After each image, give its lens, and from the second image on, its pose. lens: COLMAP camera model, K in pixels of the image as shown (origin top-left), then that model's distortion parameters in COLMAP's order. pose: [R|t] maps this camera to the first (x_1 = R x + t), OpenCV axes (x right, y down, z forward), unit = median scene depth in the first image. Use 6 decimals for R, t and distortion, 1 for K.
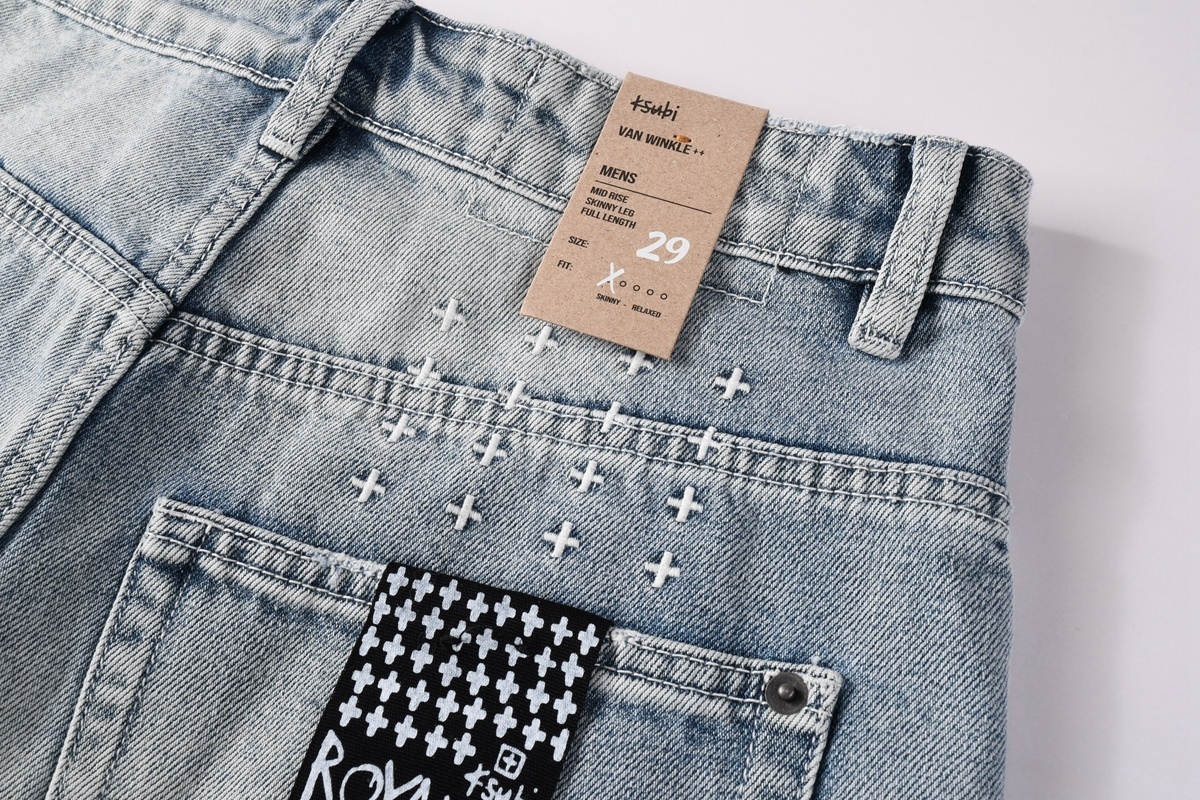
lens RADIAL K [[1321.8, 0, 599.3], [0, 1321.8, 399.2], [0, 0, 1]] dist [0.012342, 0.000000]
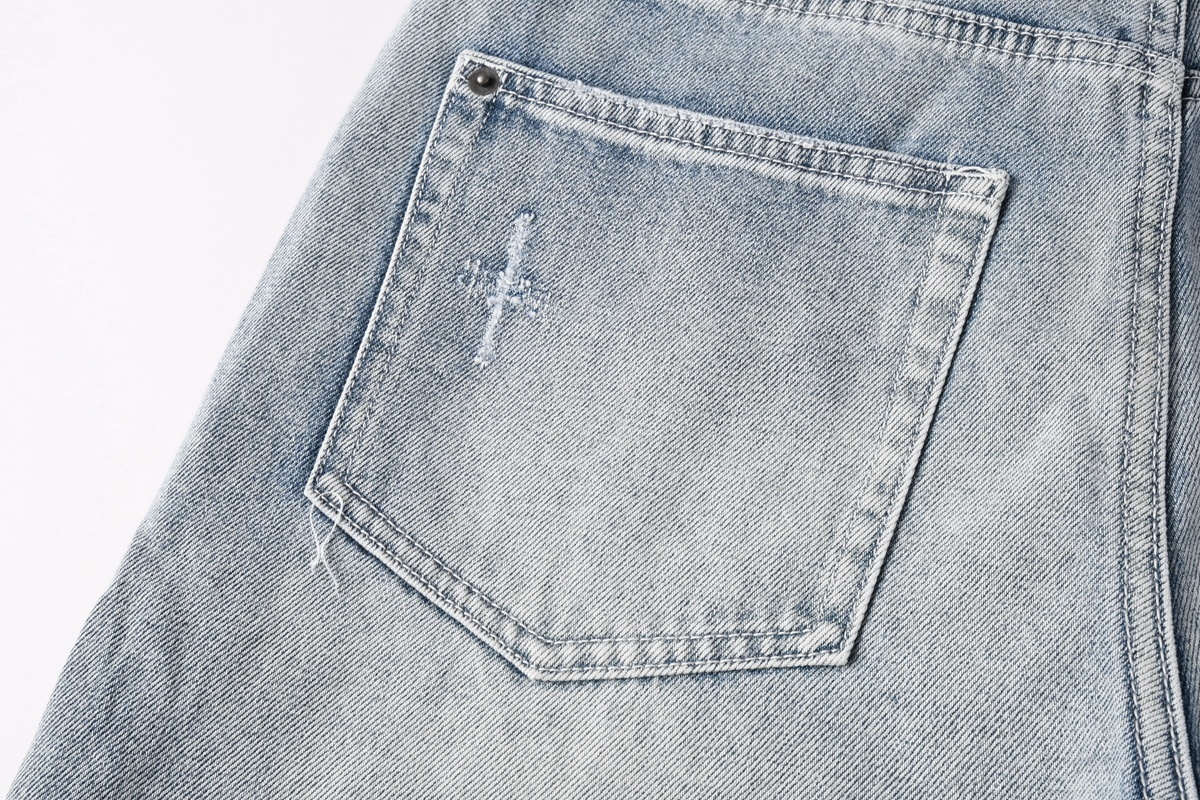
lens RADIAL K [[1321.8, 0, 598.9], [0, 1321.8, 400.0], [0, 0, 1]] dist [0.012342, 0.000000]
pose [[0.954336, -0.268797, 0.130353, -1.036219], [0.255764, 0.960640, 0.108420, -0.049038], [-0.154365, -0.070129, 0.985522, -0.030649]]
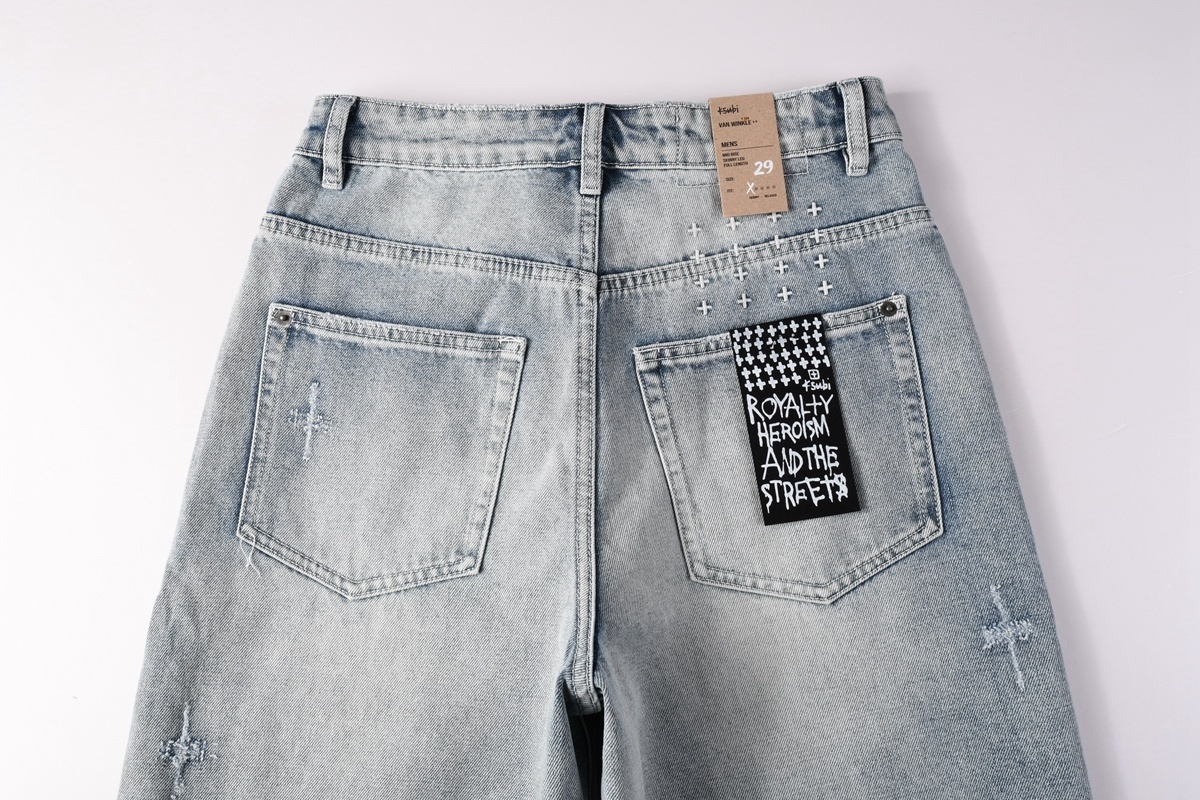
lens RADIAL K [[888.5, 0, 600.1], [0, 888.5, 400.8], [0, 0, 1]] dist [-0.028503, -0.007242]
pose [[0.885635, -0.446666, 0.127042, -0.641704], [0.394372, 0.867872, 0.302107, -0.367889], [-0.245197, -0.217454, 0.944771, -0.581016]]
